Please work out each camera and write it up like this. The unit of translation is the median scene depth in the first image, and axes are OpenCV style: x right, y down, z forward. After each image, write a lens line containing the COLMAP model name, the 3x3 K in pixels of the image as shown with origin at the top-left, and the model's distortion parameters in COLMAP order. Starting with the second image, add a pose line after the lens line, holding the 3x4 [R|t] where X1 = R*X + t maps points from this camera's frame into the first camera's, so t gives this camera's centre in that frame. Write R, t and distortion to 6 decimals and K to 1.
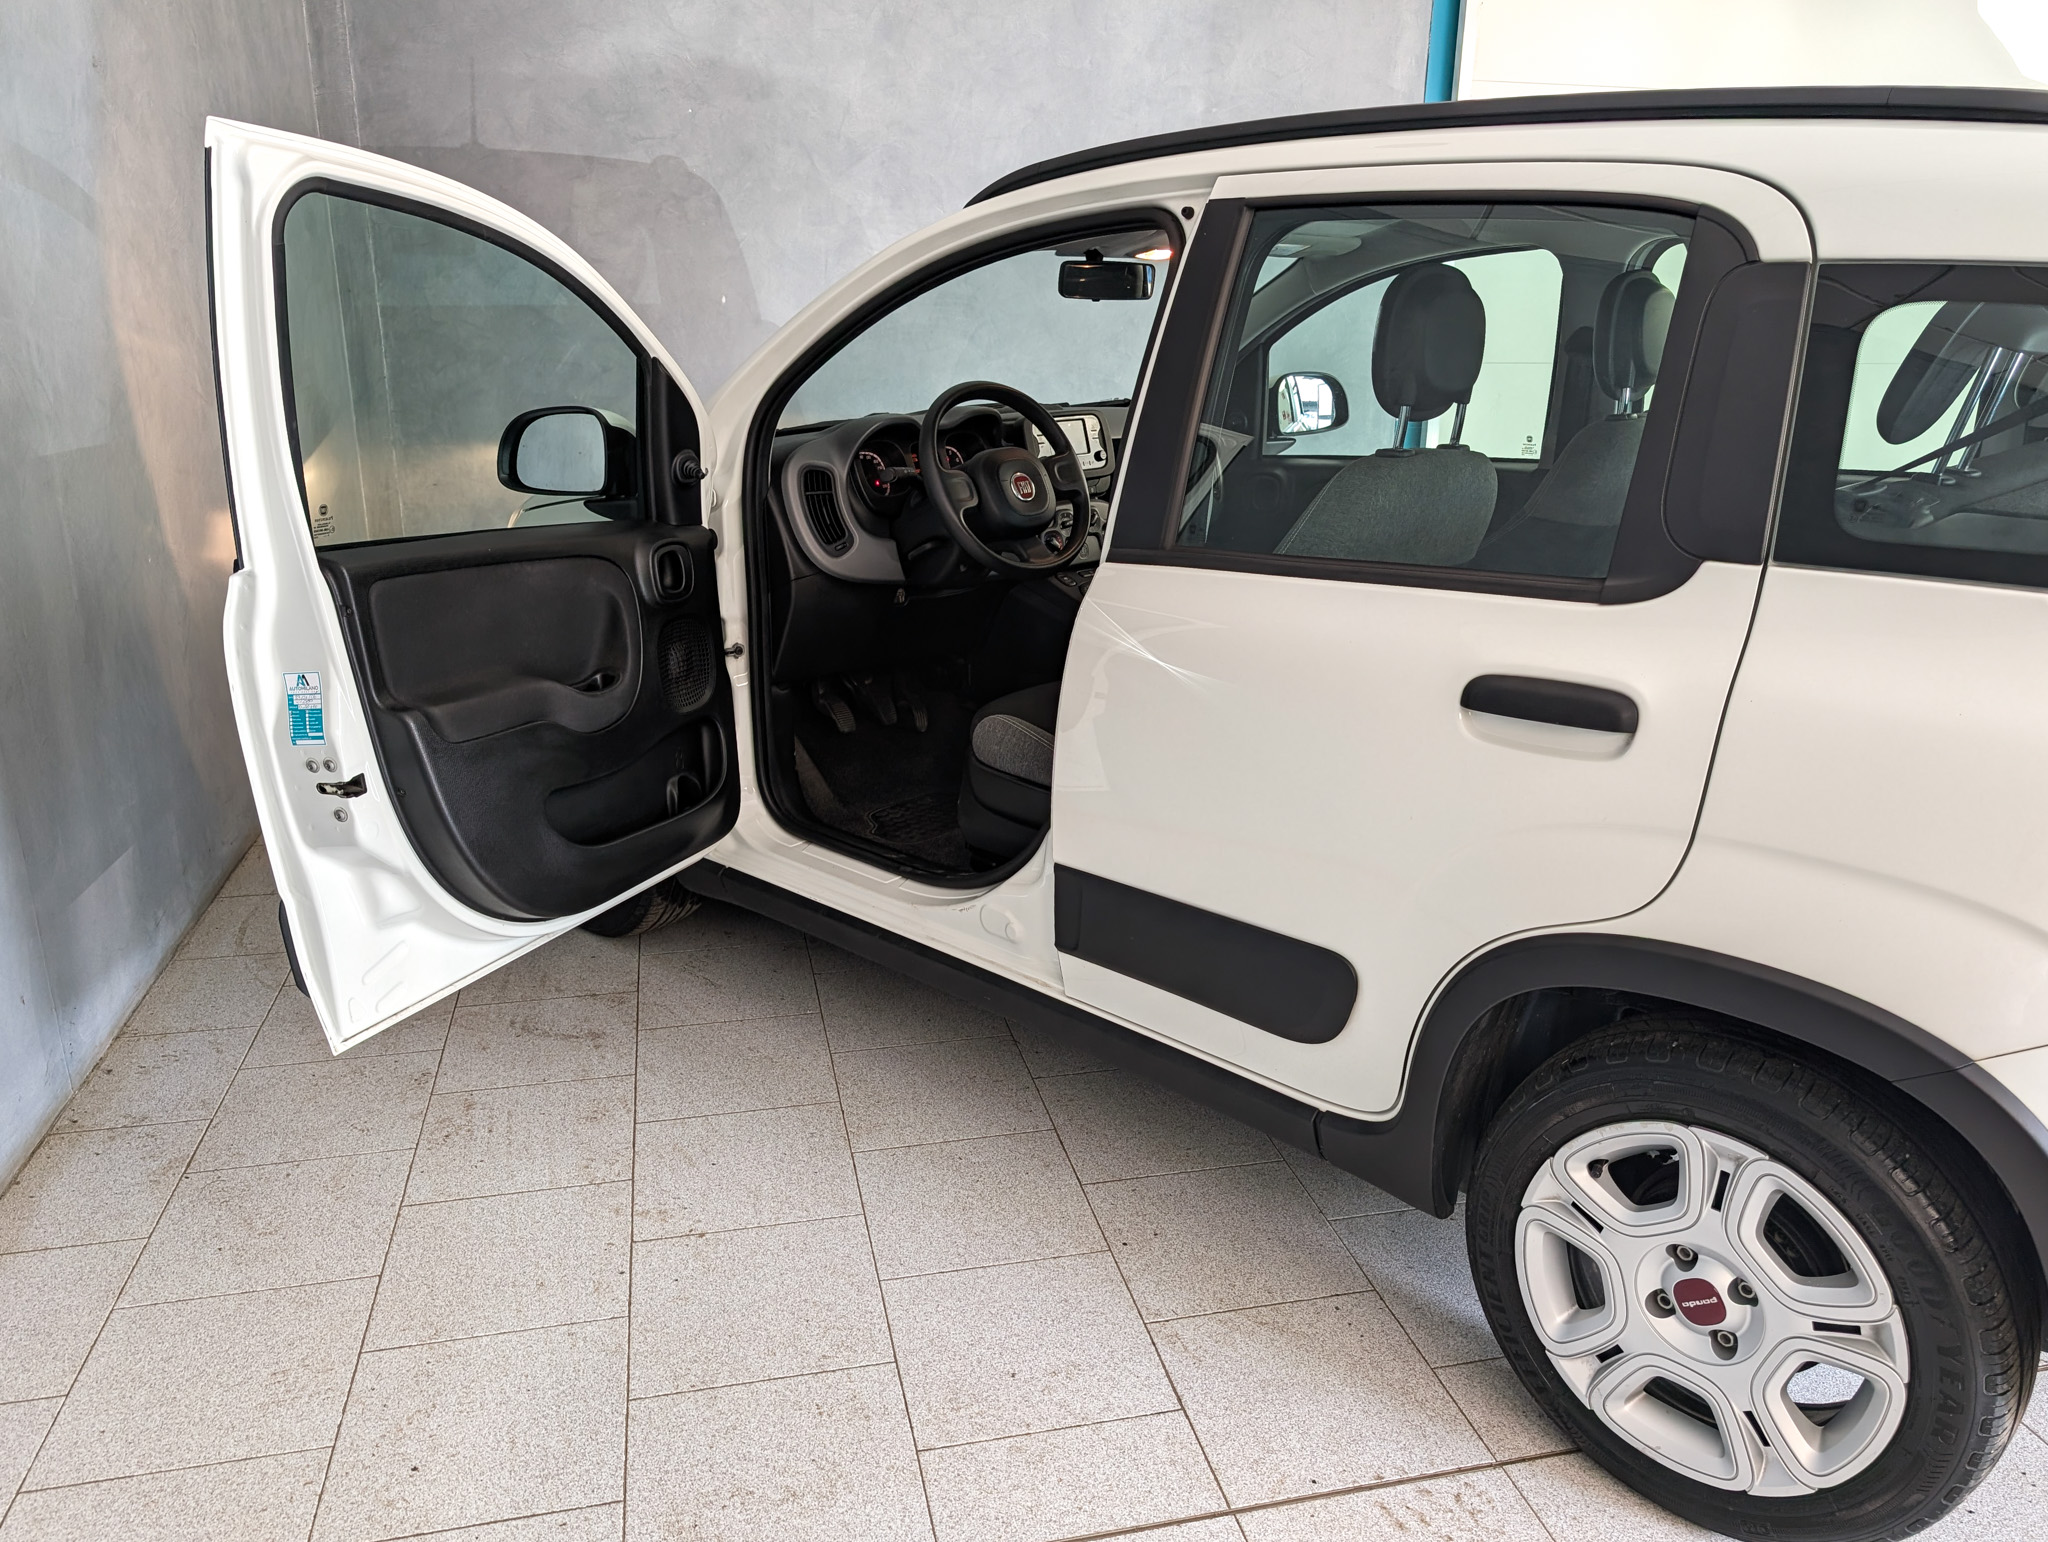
lens RADIAL K [[1529.0, 0, 1056.3], [0, 1529.0, 806.2], [0, 0, 1]] dist [0.014586, 0.000790]
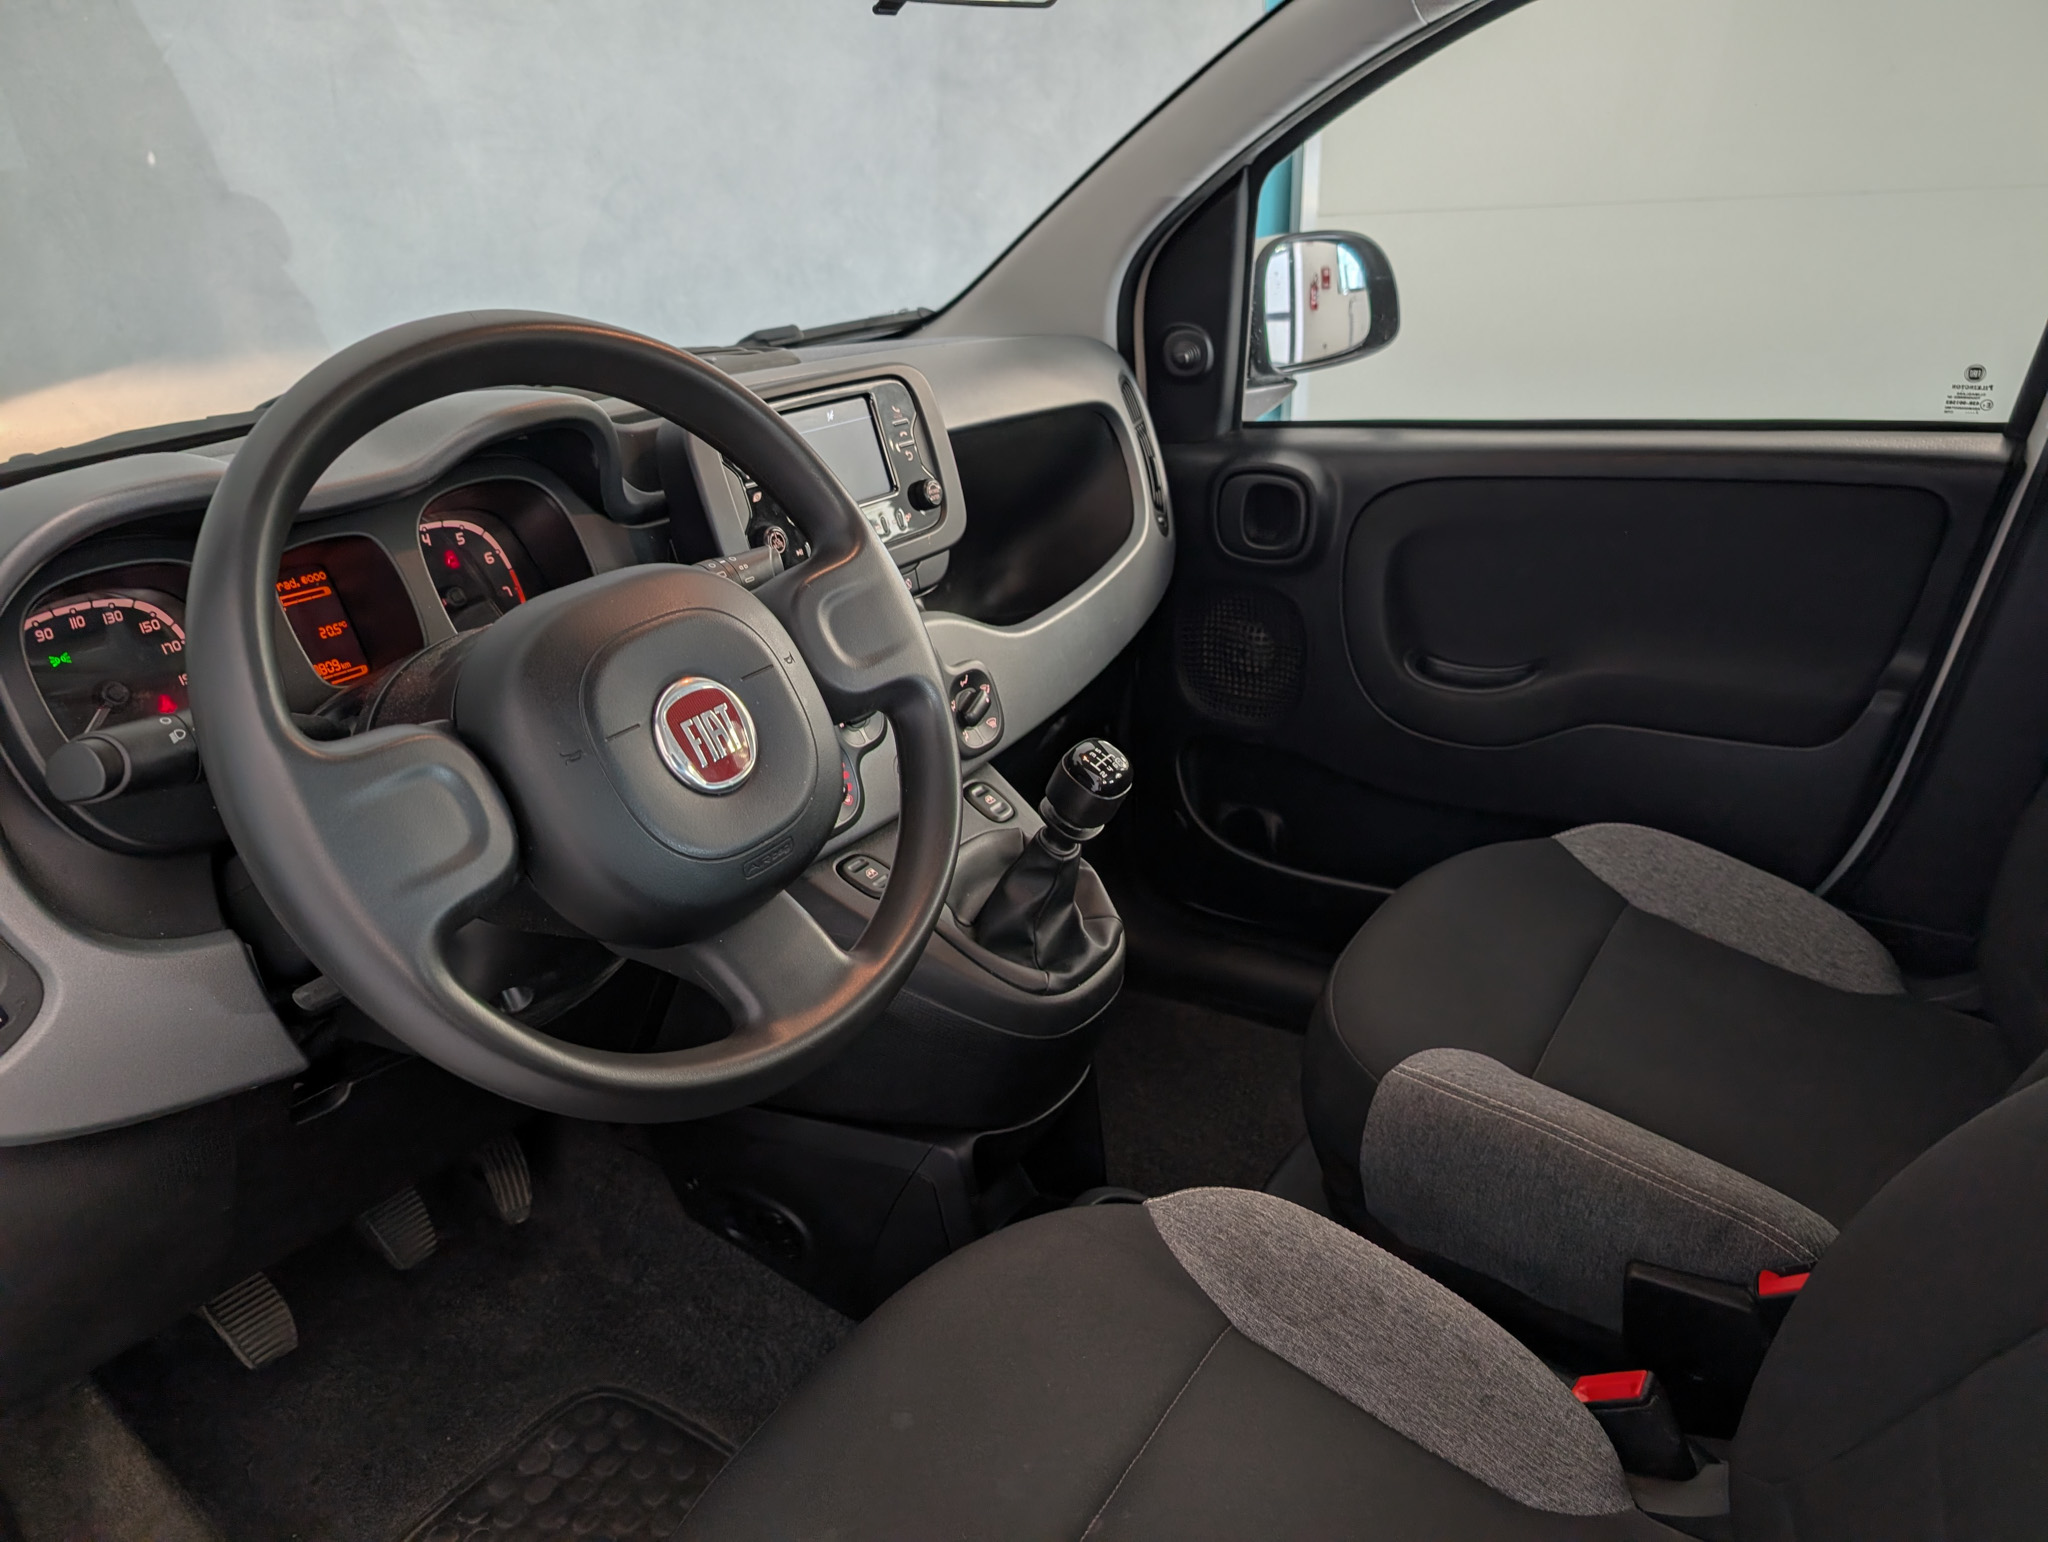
lens RADIAL K [[1529.0, 0, 1056.3], [0, 1529.0, 806.2], [0, 0, 1]] dist [0.014586, 0.000790]
pose [[0.980656, -0.110200, 0.161769, -0.006571], [0.097962, 0.991823, 0.081791, -0.206200], [-0.169460, -0.064362, 0.983433, 0.721961]]
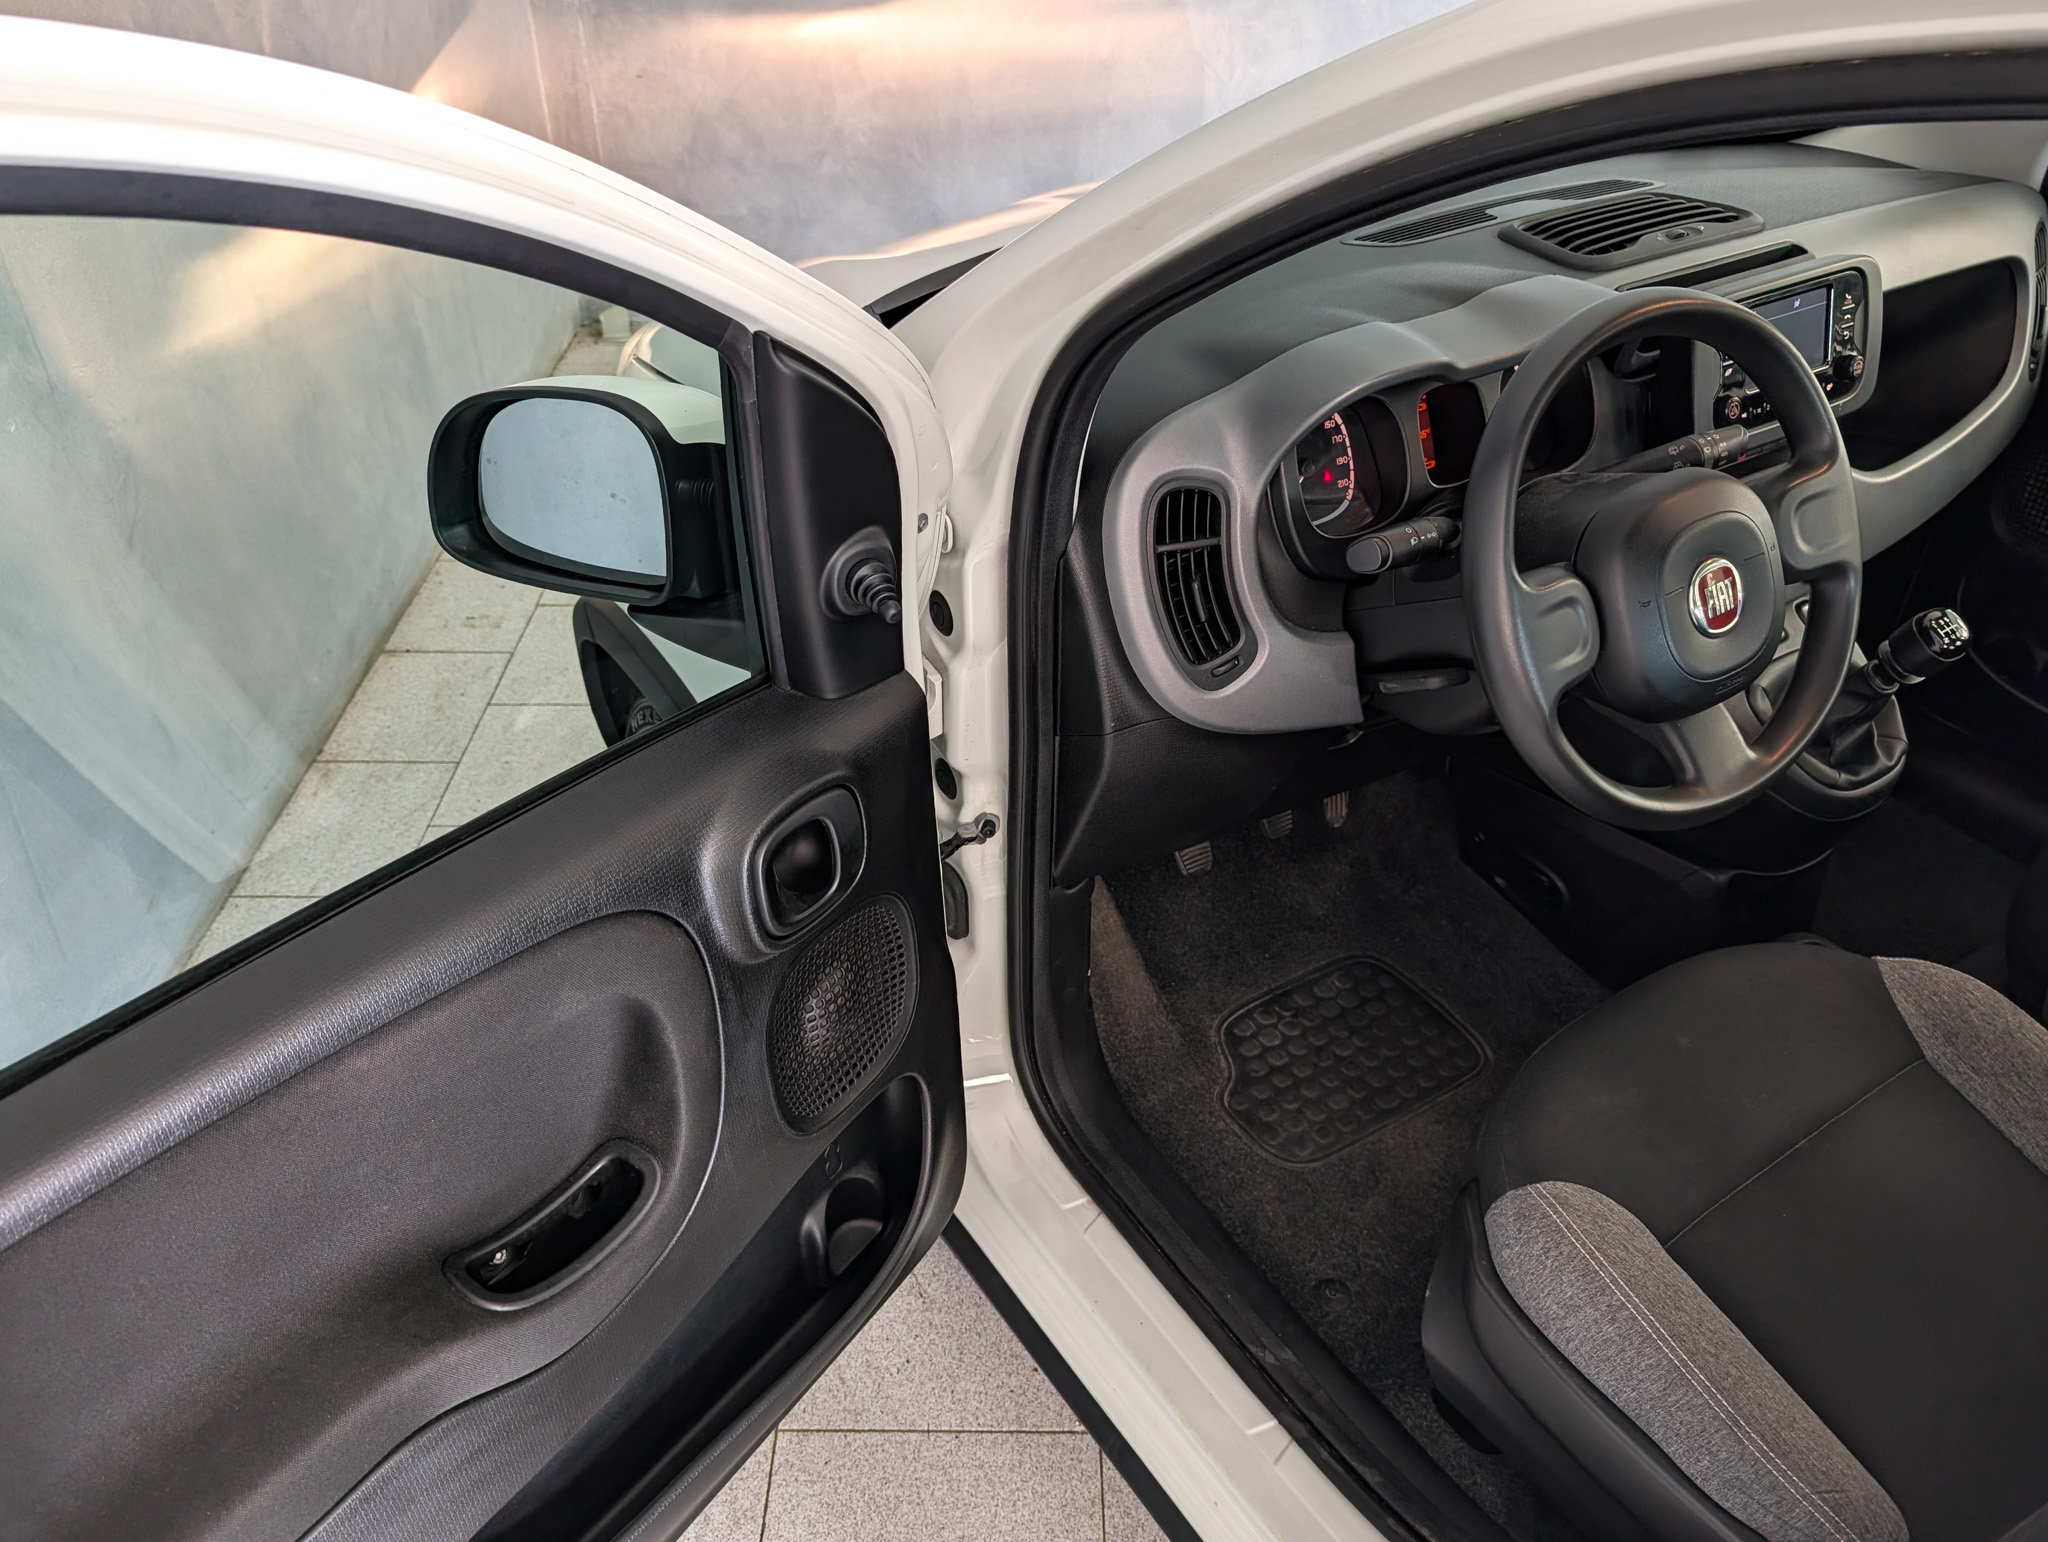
lens RADIAL K [[1591.0, 0, 1027.5], [0, 1591.0, 795.0], [0, 0, 1]] dist [0.027940, -0.001336]
pose [[0.971374, 0.133938, -0.196197, -0.101252], [-0.070188, 0.950843, 0.301615, -0.263361], [0.226950, -0.279210, 0.933025, 0.553032]]
